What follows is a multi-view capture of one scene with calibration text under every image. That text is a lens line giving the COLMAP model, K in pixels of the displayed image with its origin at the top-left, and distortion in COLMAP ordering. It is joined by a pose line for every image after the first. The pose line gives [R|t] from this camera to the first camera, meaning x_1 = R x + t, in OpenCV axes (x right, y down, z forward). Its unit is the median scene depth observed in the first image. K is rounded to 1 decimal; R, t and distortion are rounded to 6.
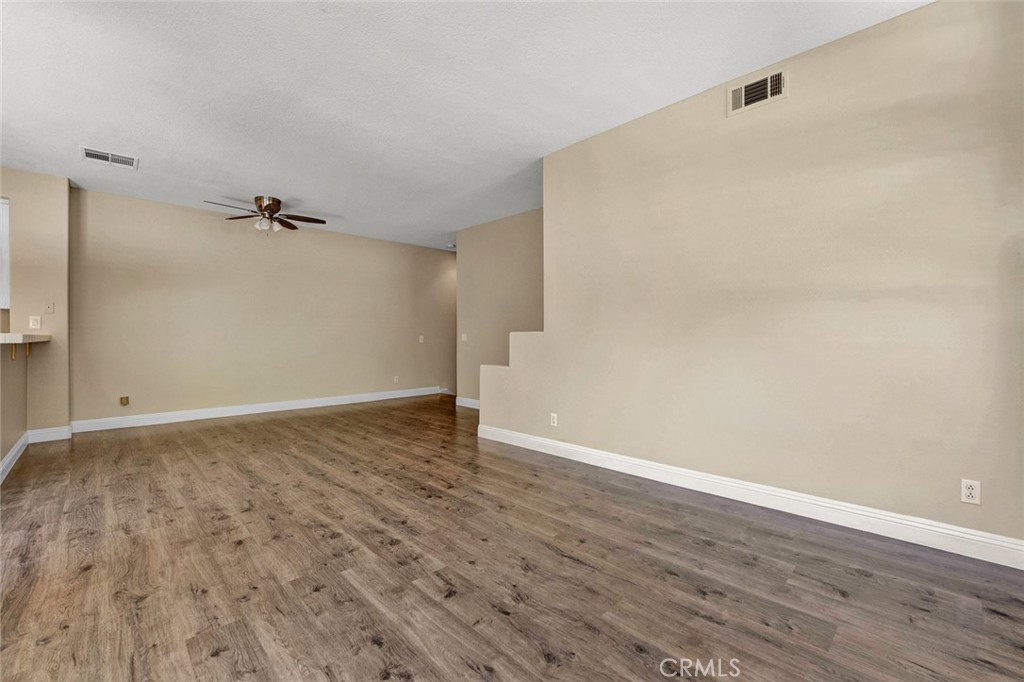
lens RADIAL K [[429.4, 0, 519.8], [0, 429.4, 343.3], [0, 0, 1]] dist [-0.004323, -0.004316]
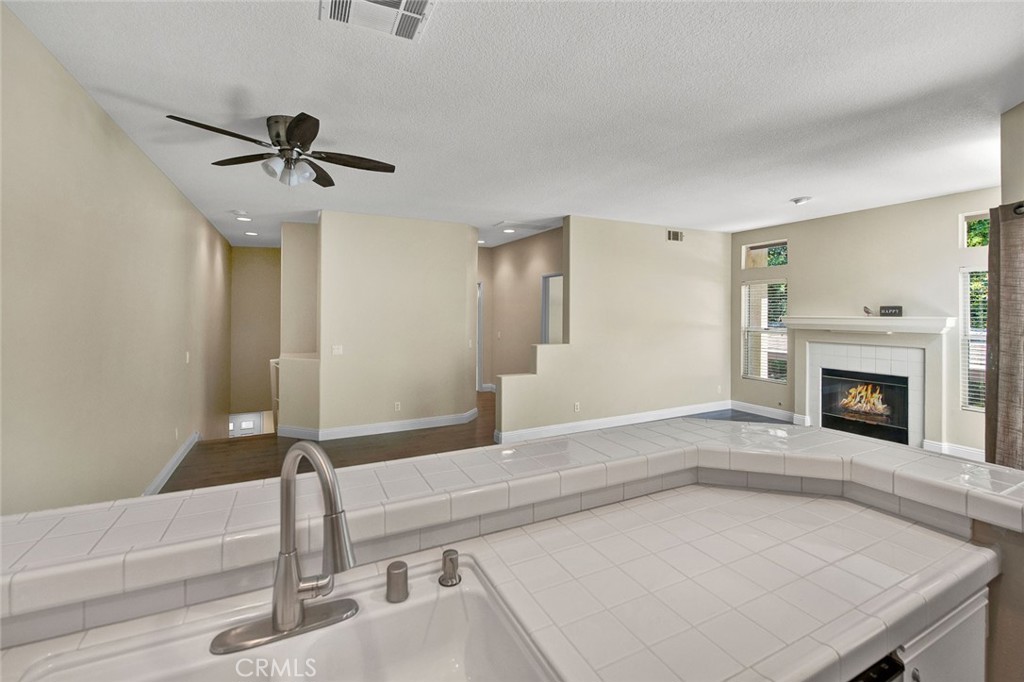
lens RADIAL K [[445.0, 0, 518.9], [0, 445.0, 312.1], [0, 0, 1]] dist [-0.015927, -0.000054]
pose [[0.289130, 0.008198, 0.957255, -1.921489], [0.006579, 0.999923, -0.010551, -0.158926], [-0.957267, 0.009348, 0.289053, 1.100193]]
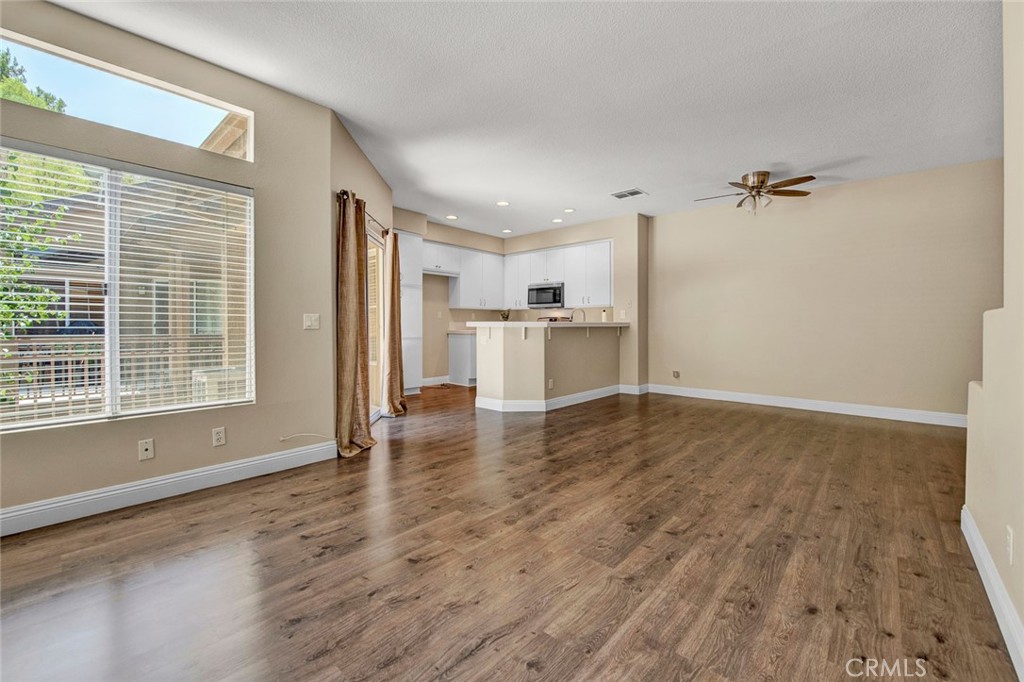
lens RADIAL K [[429.4, 0, 499.8], [0, 429.4, 331.6], [0, 0, 1]] dist [-0.004323, -0.004316]
pose [[0.052409, 0.020785, -0.998409, 0.606337], [-0.015859, 0.999675, 0.019978, -0.014804], [0.998500, 0.014787, 0.052721, 0.756197]]
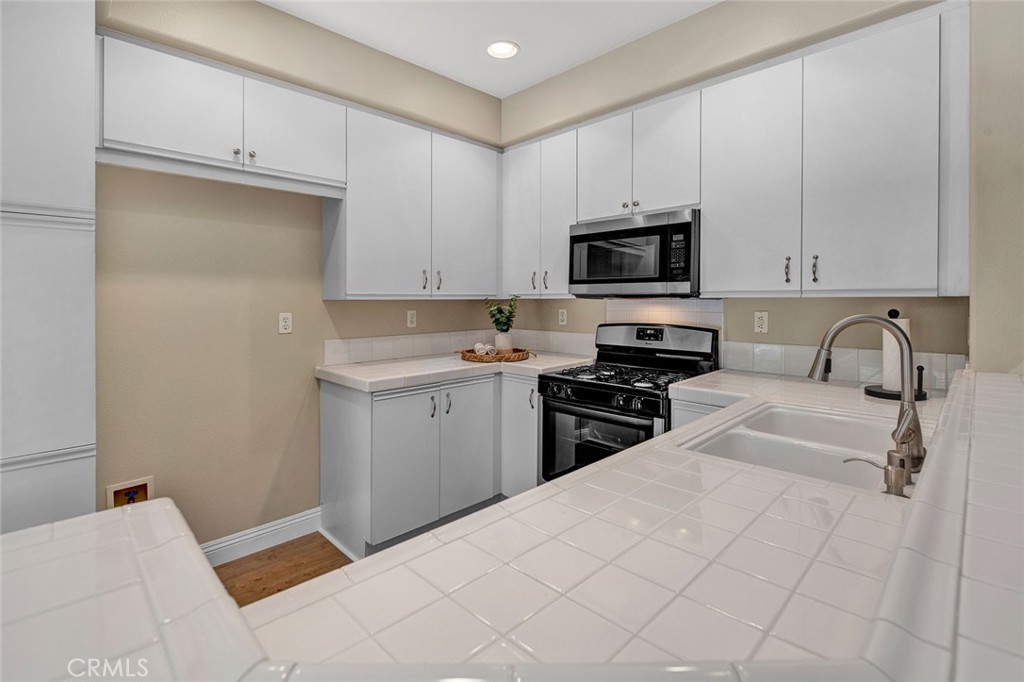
lens RADIAL K [[475.6, 0, 507.0], [0, 475.6, 304.9], [0, 0, 1]] dist [-0.001323, -0.000237]
pose [[0.016505, 0.023543, -0.999587, -1.299545], [-0.008820, 0.999687, 0.023399, -0.124638], [0.999825, 0.008430, 0.016708, 0.947876]]
